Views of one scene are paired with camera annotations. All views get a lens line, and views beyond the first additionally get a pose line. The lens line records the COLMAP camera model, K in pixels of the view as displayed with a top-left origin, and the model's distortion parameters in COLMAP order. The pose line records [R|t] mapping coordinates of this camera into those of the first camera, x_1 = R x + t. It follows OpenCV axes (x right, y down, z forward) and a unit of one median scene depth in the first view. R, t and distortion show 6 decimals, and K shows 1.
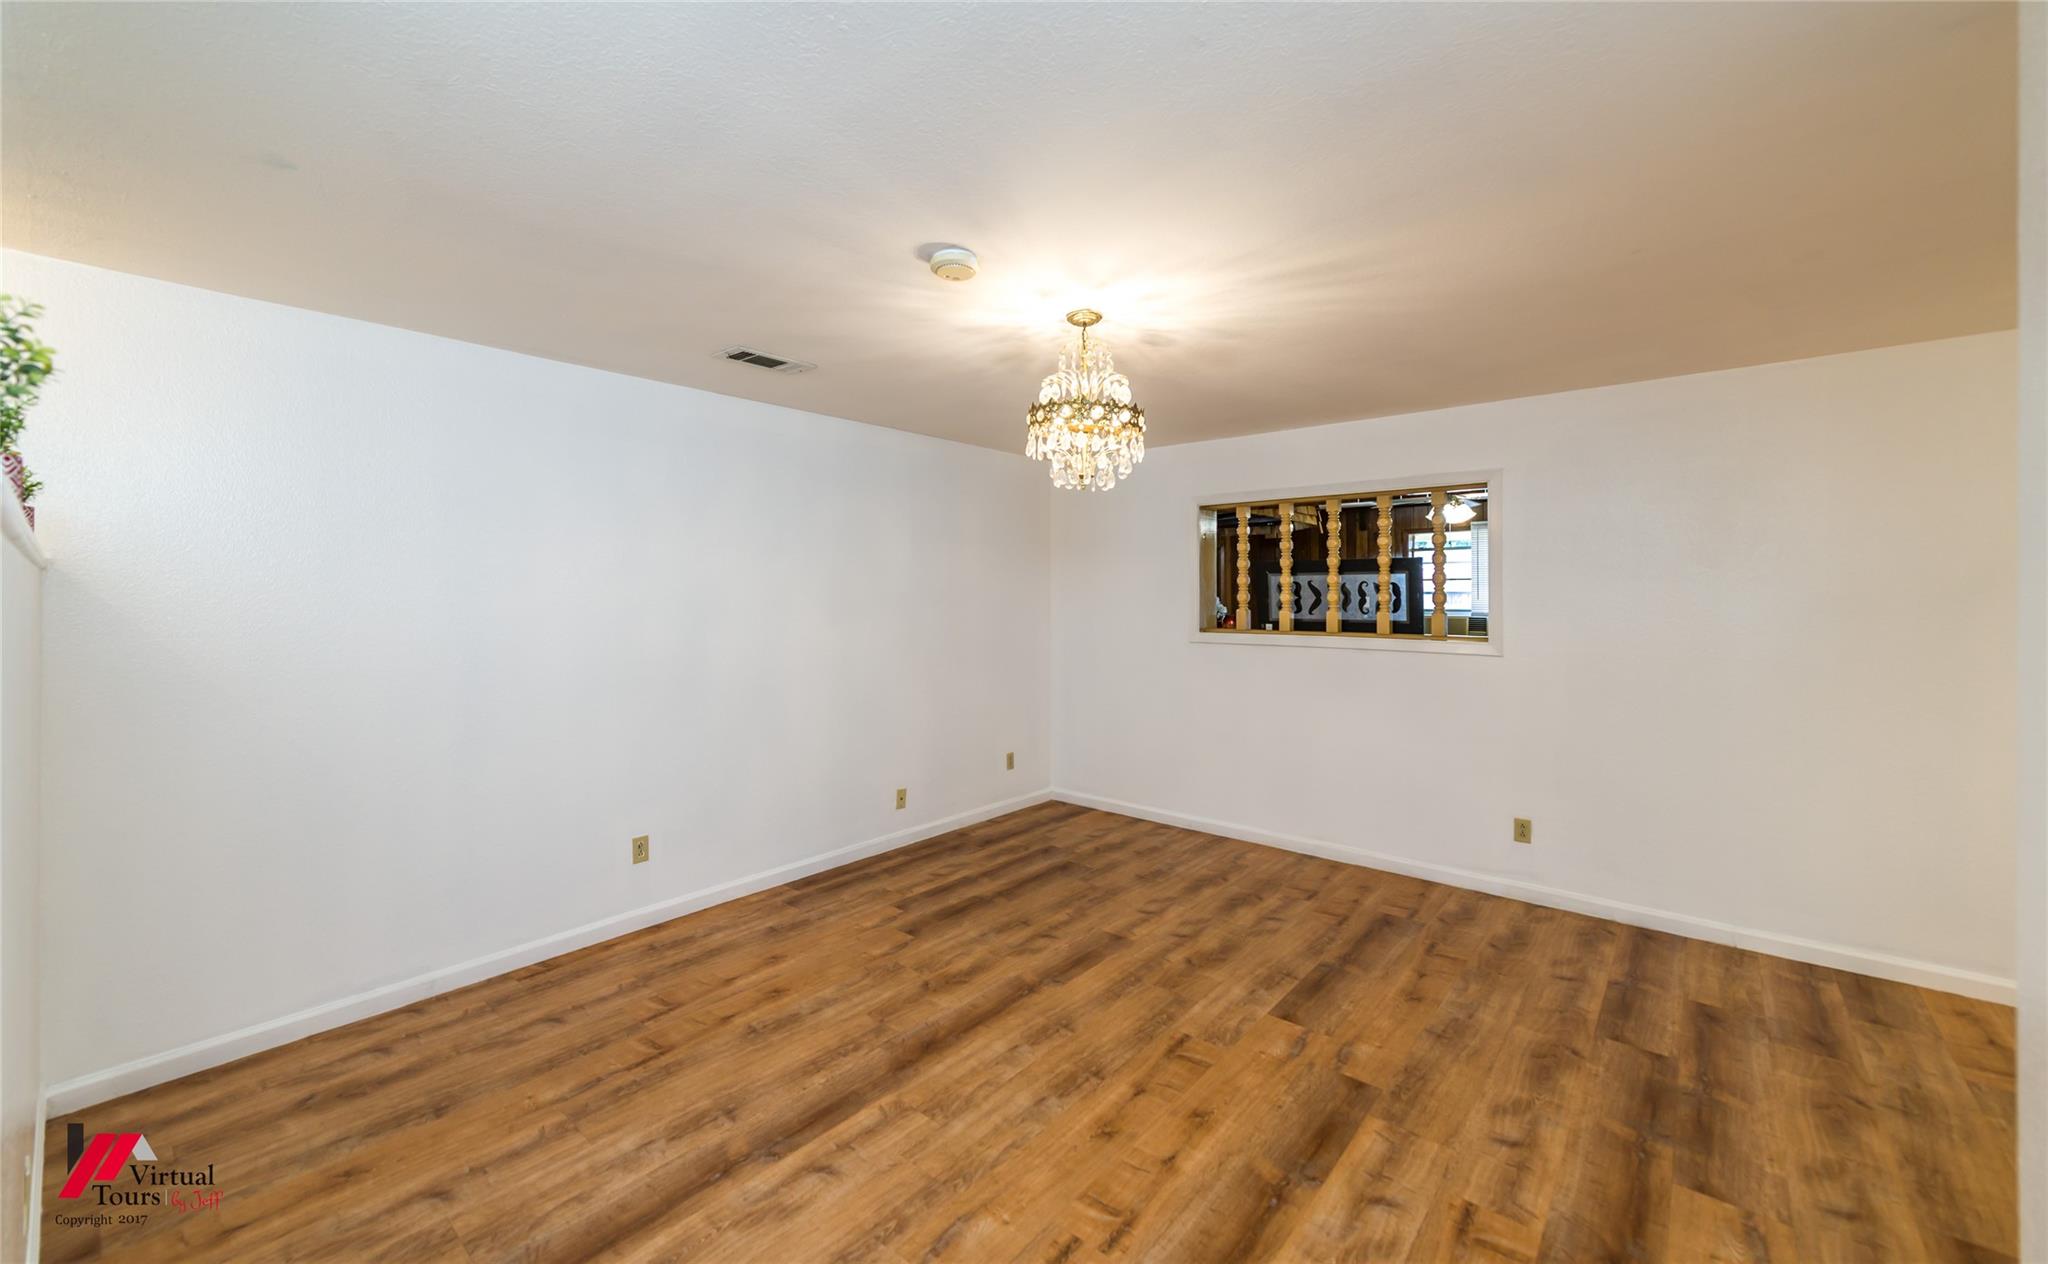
lens RADIAL K [[778.2, 0, 1086.7], [0, 778.2, 591.5], [0, 0, 1]] dist [0.007018, -0.000680]
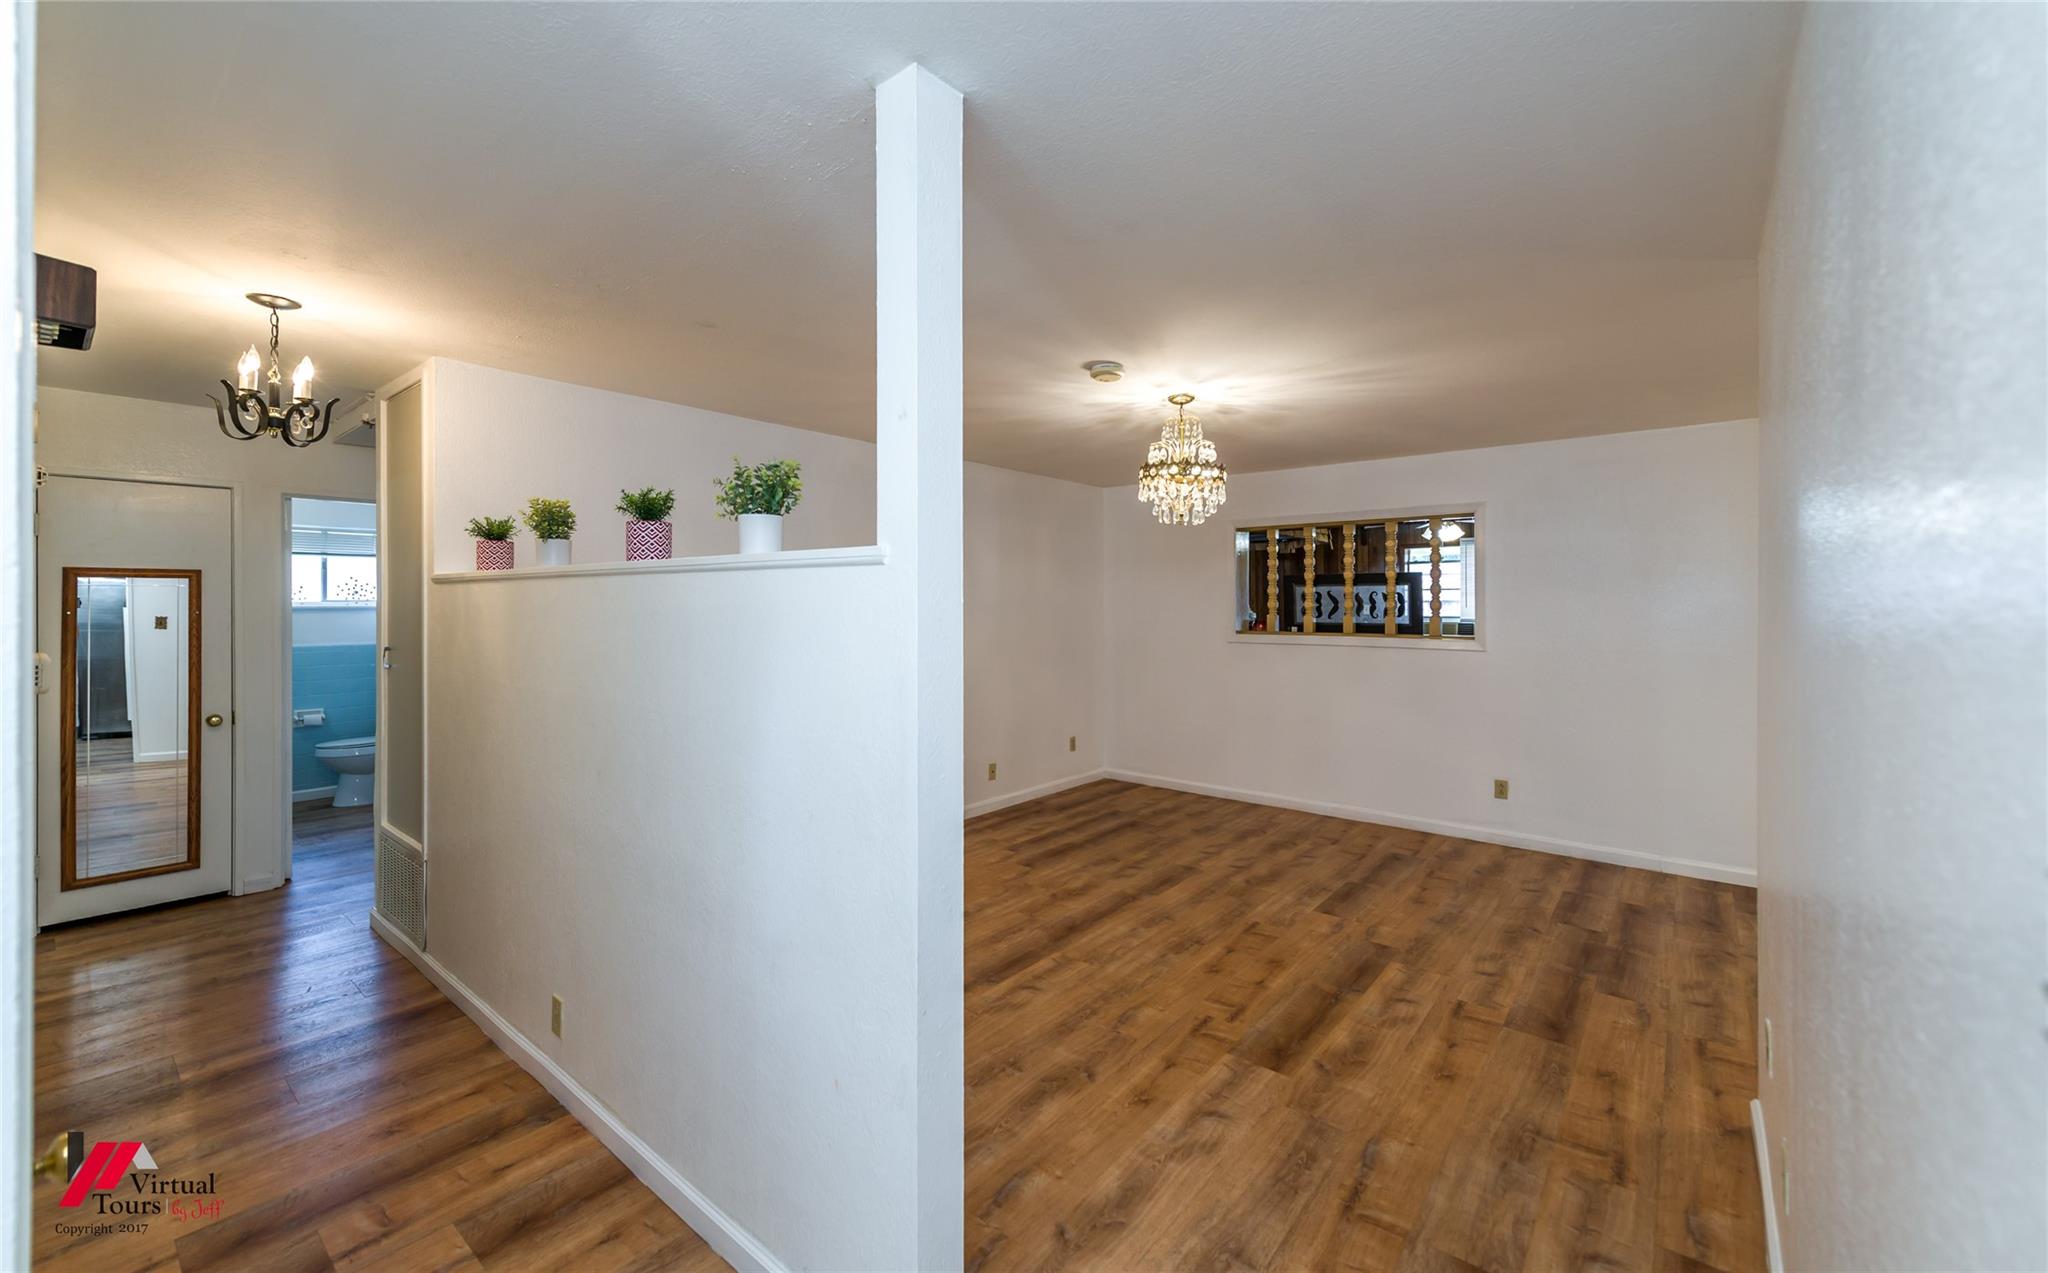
lens RADIAL K [[778.2, 0, 1092.5], [0, 778.2, 603.5], [0, 0, 1]] dist [0.007018, -0.000680]
pose [[0.999819, 0.000039, 0.019025, -0.160946], [-0.000101, 0.999995, 0.003258, 0.002698], [-0.019025, -0.003259, 0.999814, -0.315209]]
